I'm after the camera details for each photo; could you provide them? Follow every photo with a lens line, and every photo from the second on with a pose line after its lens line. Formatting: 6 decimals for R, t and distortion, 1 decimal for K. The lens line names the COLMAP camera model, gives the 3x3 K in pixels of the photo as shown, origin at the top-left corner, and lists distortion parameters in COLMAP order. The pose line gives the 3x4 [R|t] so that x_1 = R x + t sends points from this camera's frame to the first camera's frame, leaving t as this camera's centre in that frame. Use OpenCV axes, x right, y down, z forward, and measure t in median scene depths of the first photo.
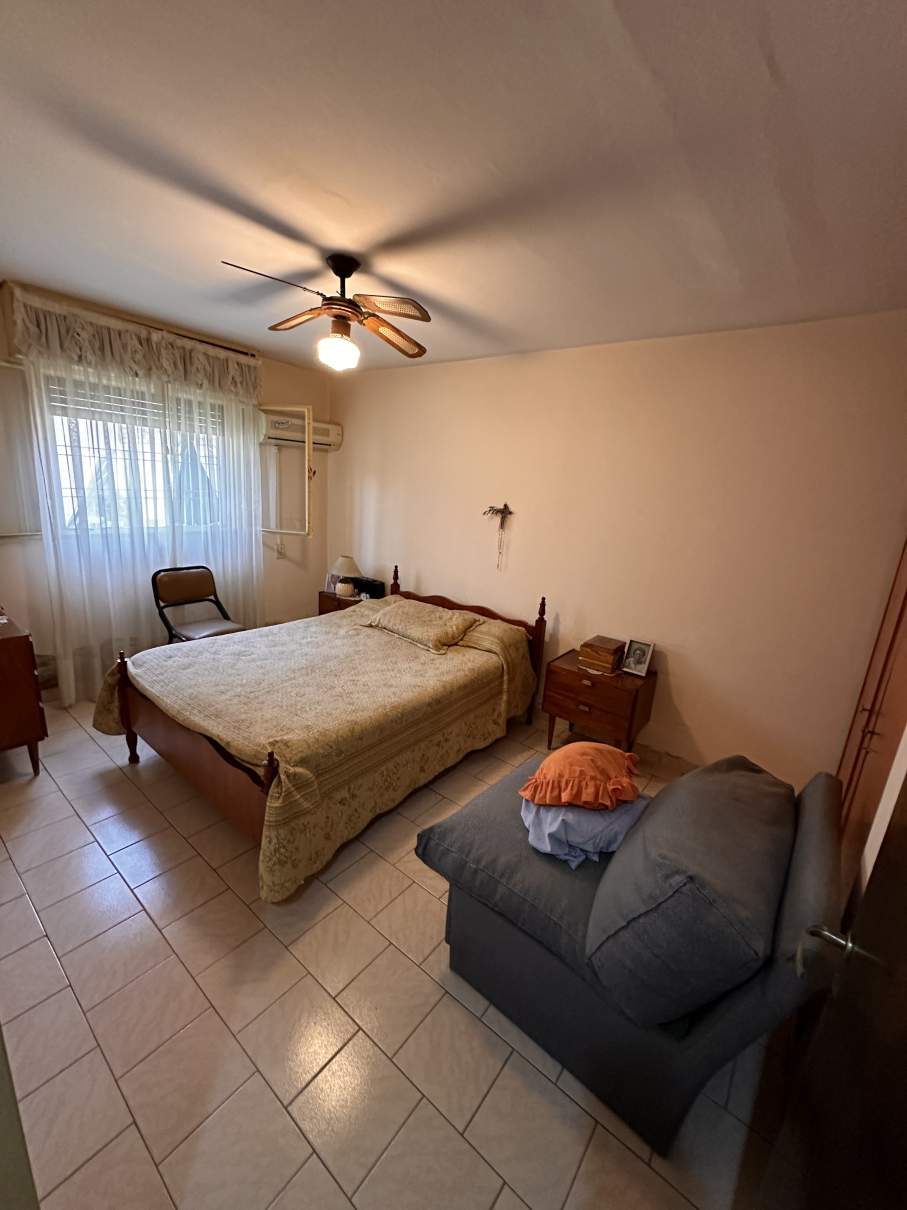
lens RADIAL K [[482.1, 0, 450.6], [0, 482.1, 605.6], [0, 0, 1]] dist [-0.003991, 0.000944]
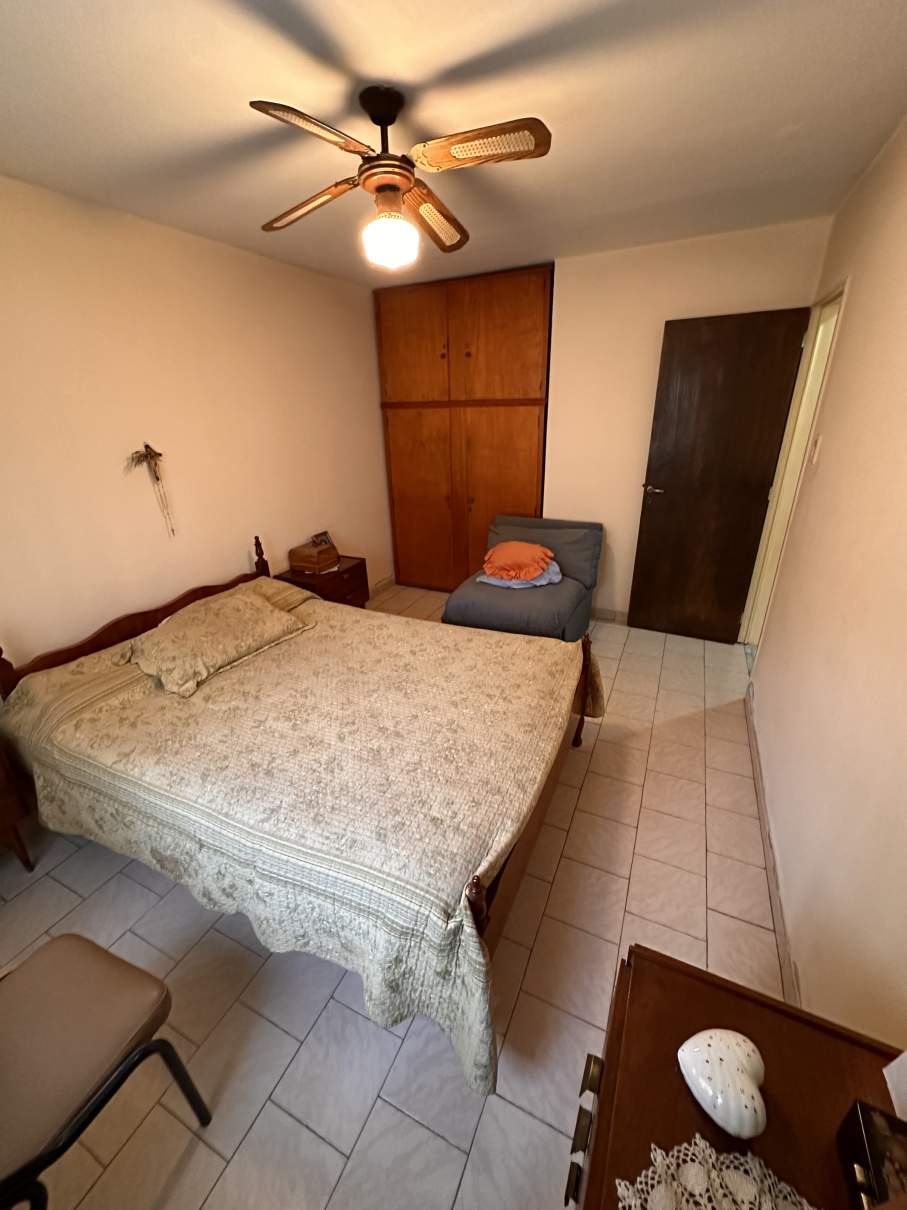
lens RADIAL K [[482.1, 0, 453.4], [0, 482.1, 607.0], [0, 0, 1]] dist [-0.003991, 0.000944]
pose [[-0.230374, -0.445784, 0.864988, -0.820692], [0.249636, 0.832077, 0.495308, -0.292654], [-0.940537, 0.330038, -0.080405, 0.838676]]
